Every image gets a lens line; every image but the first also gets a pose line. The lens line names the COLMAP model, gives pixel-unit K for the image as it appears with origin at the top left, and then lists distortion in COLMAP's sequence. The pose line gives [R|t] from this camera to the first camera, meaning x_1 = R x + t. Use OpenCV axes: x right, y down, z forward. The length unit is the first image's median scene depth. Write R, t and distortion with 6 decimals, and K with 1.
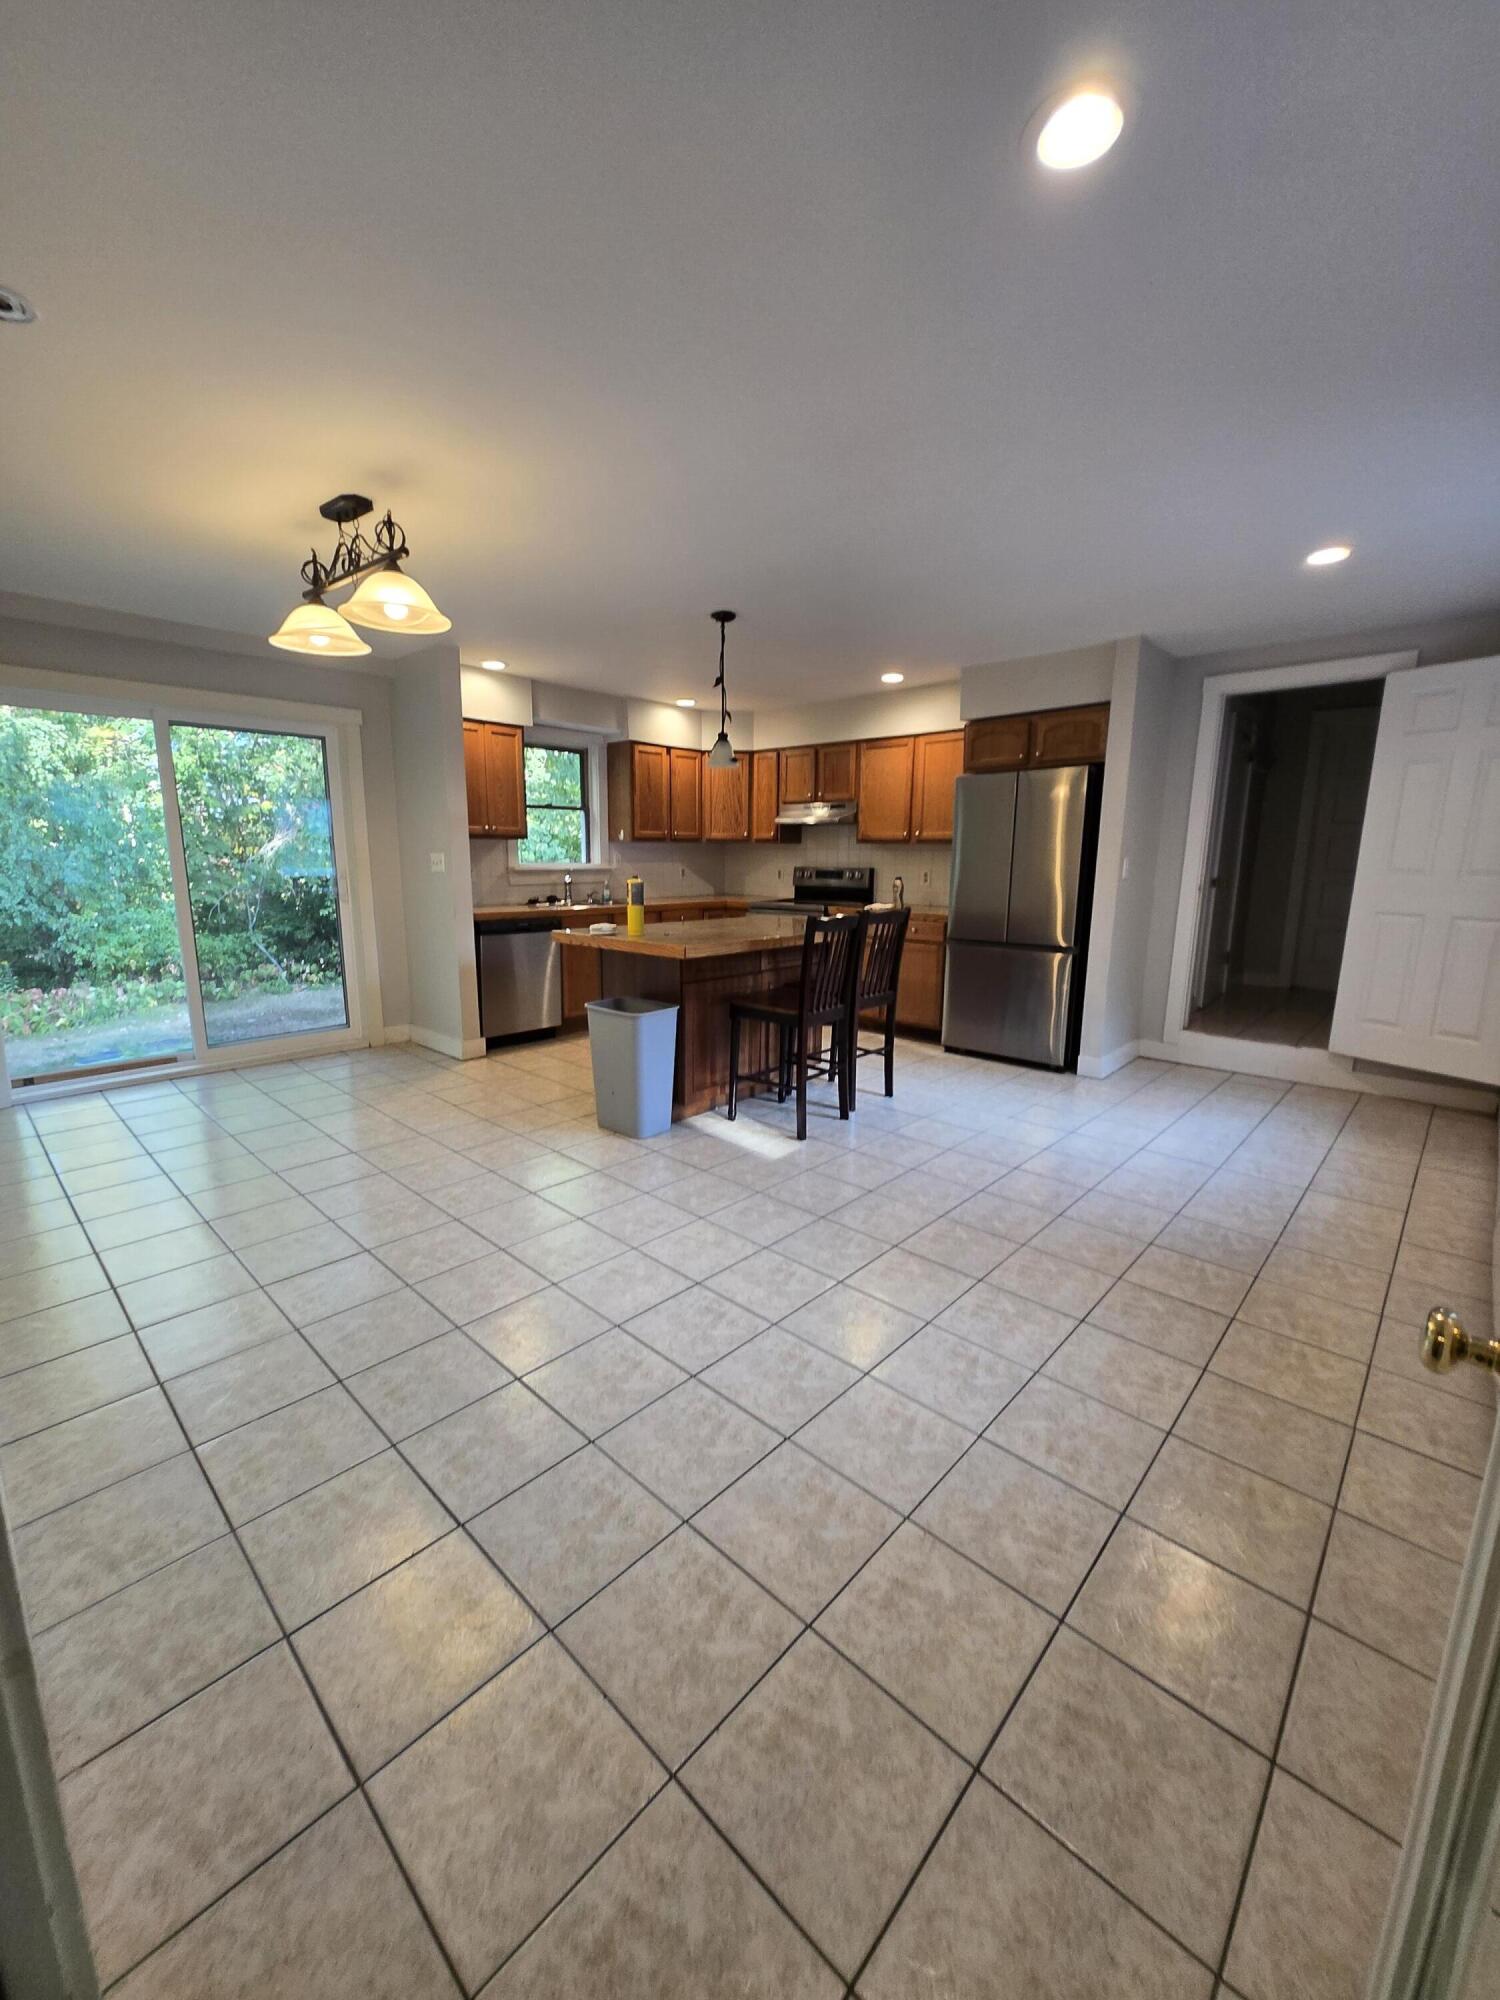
lens RADIAL K [[790.5, 0, 739.1], [0, 790.5, 997.9], [0, 0, 1]] dist [-0.003498, 0.002713]
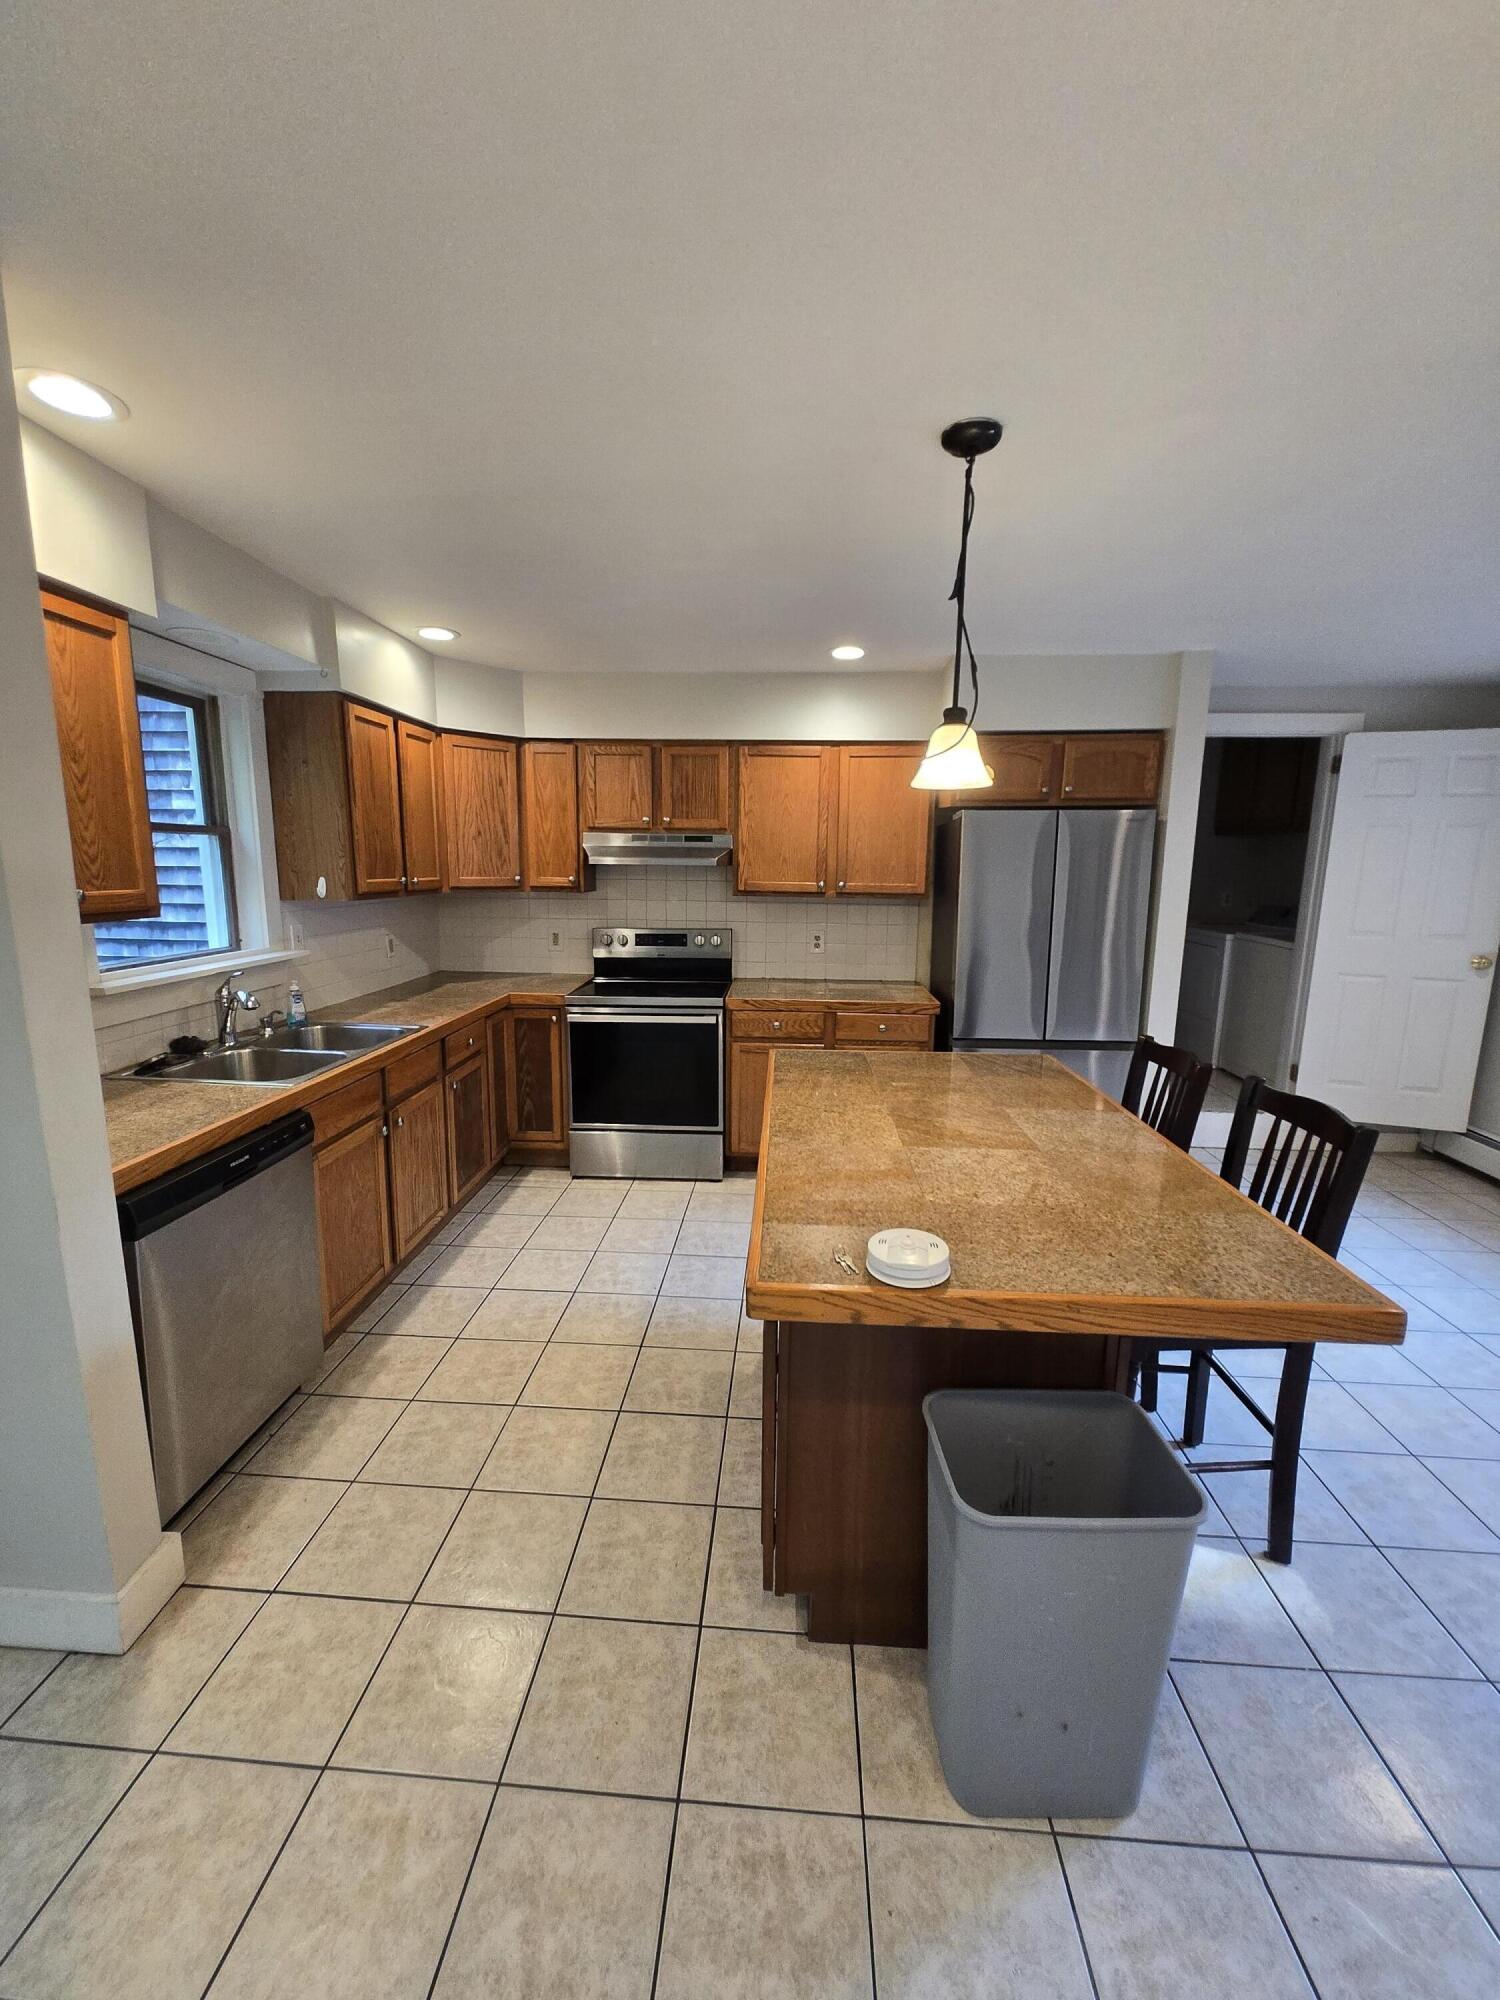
lens RADIAL K [[790.5, 0, 753.0], [0, 790.5, 995.4], [0, 0, 1]] dist [-0.003498, 0.002713]
pose [[0.764451, -0.103385, 0.636339, -0.407377], [0.109351, 0.993549, 0.030055, -0.197101], [-0.635341, 0.046609, 0.770824, 0.725339]]
